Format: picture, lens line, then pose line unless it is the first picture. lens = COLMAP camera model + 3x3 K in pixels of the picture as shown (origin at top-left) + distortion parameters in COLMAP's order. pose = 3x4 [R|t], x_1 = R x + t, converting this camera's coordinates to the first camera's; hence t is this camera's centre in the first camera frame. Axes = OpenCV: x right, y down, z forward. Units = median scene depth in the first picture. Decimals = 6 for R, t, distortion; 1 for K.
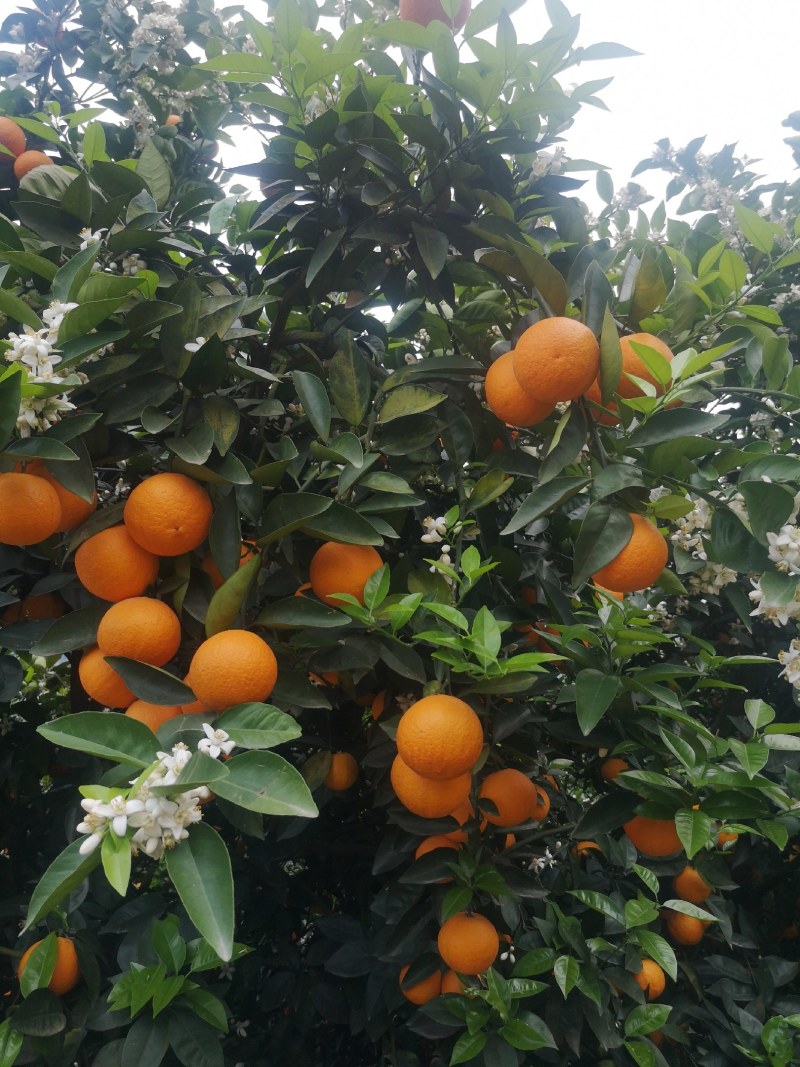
lens RADIAL K [[844.3, 0, 400.0], [0, 844.3, 533.5], [0, 0, 1]] dist [0.083104, -0.116254]
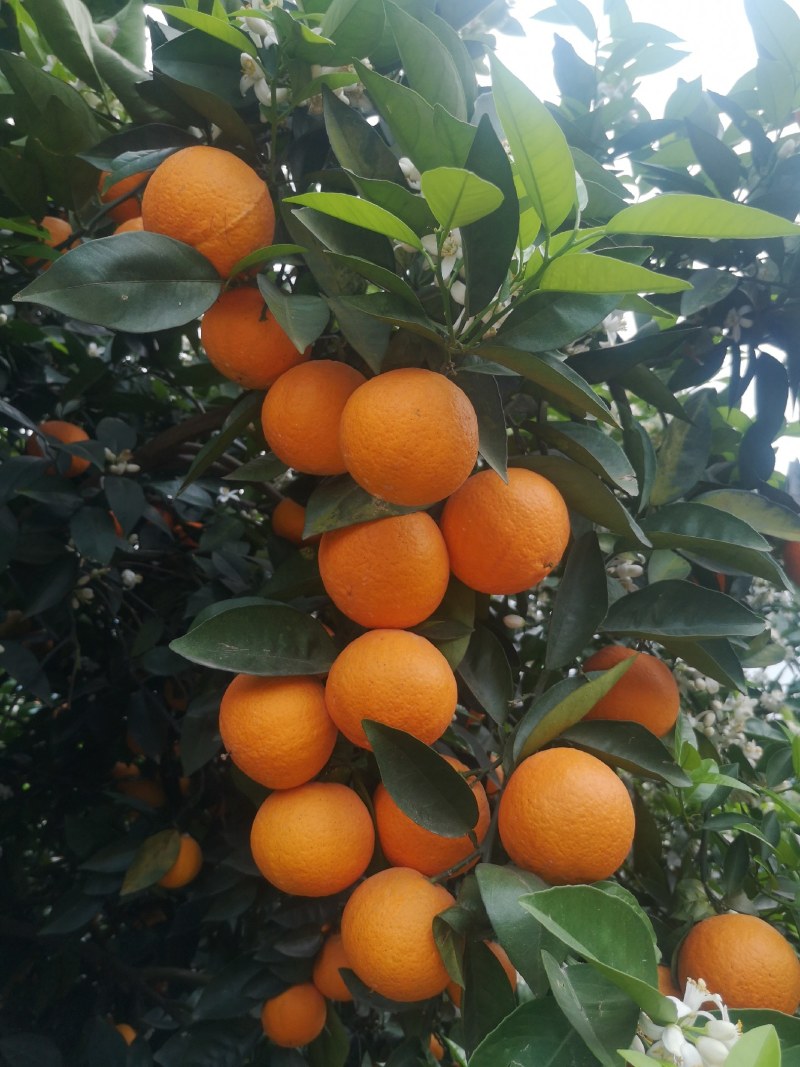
lens RADIAL K [[844.3, 0, 400.0], [0, 844.3, 533.5], [0, 0, 1]] dist [0.083104, -0.116254]
pose [[0.793232, 0.397134, 0.461592, -0.625784], [-0.371508, 0.916252, -0.149879, 0.103528], [-0.482456, -0.052596, 0.874339, 0.480150]]
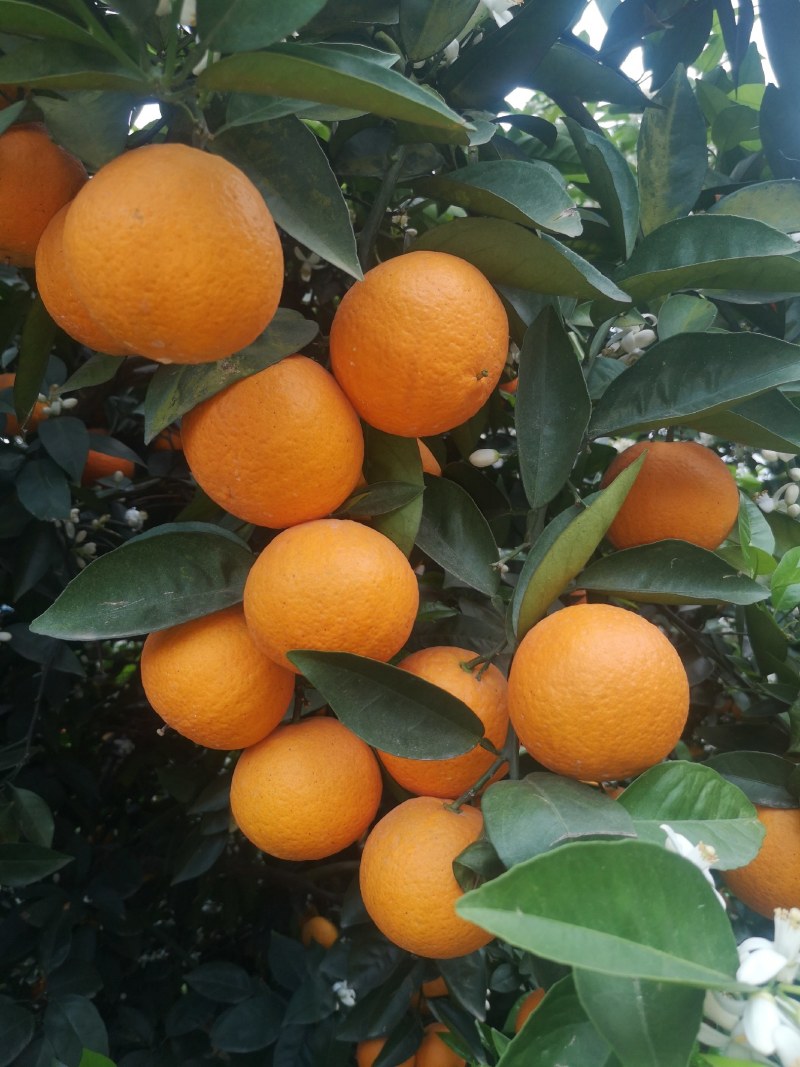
lens RADIAL K [[844.3, 0, 400.0], [0, 844.3, 533.5], [0, 0, 1]] dist [0.083104, -0.116254]
pose [[0.918826, 0.059383, 0.390169, -0.454867], [-0.085857, 0.995014, 0.050750, 0.056184], [-0.385210, -0.080129, 0.919343, 0.570204]]
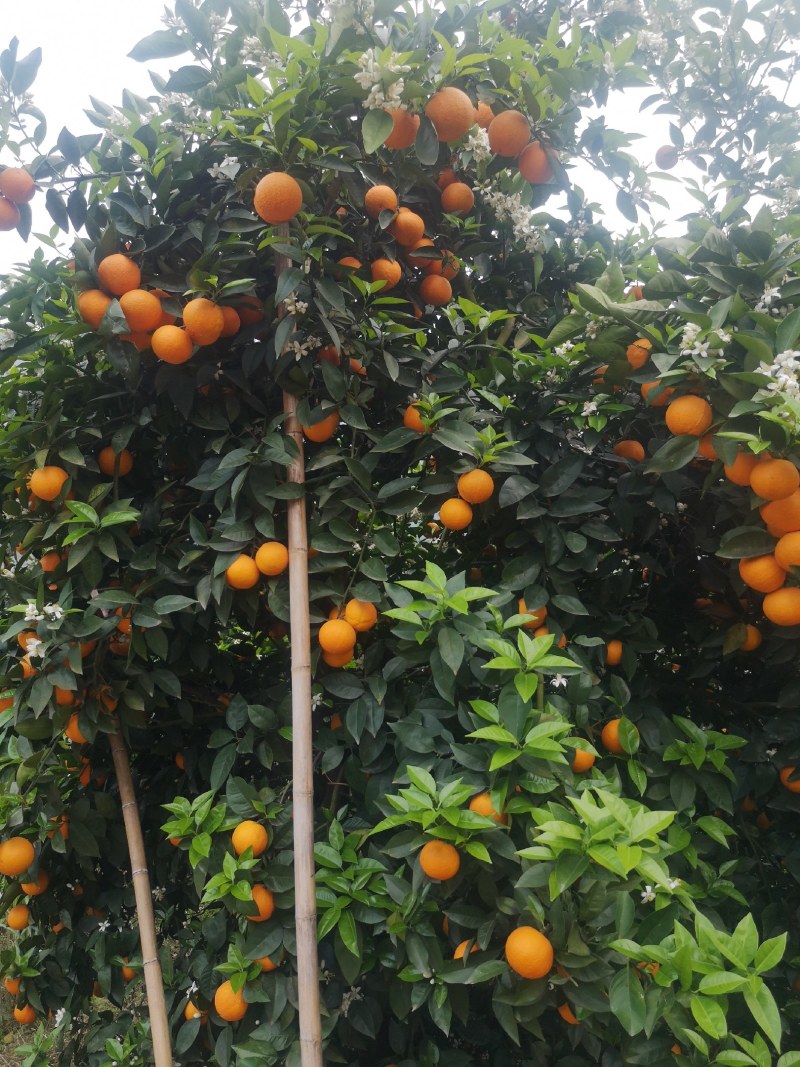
lens RADIAL K [[844.3, 0, 400.0], [0, 844.3, 533.5], [0, 0, 1]] dist [0.083104, -0.116254]
pose [[0.994882, 0.092180, -0.041392, -1.036250], [-0.084542, 0.983703, 0.158688, -0.124235], [0.055345, -0.154376, 0.986461, -0.721079]]
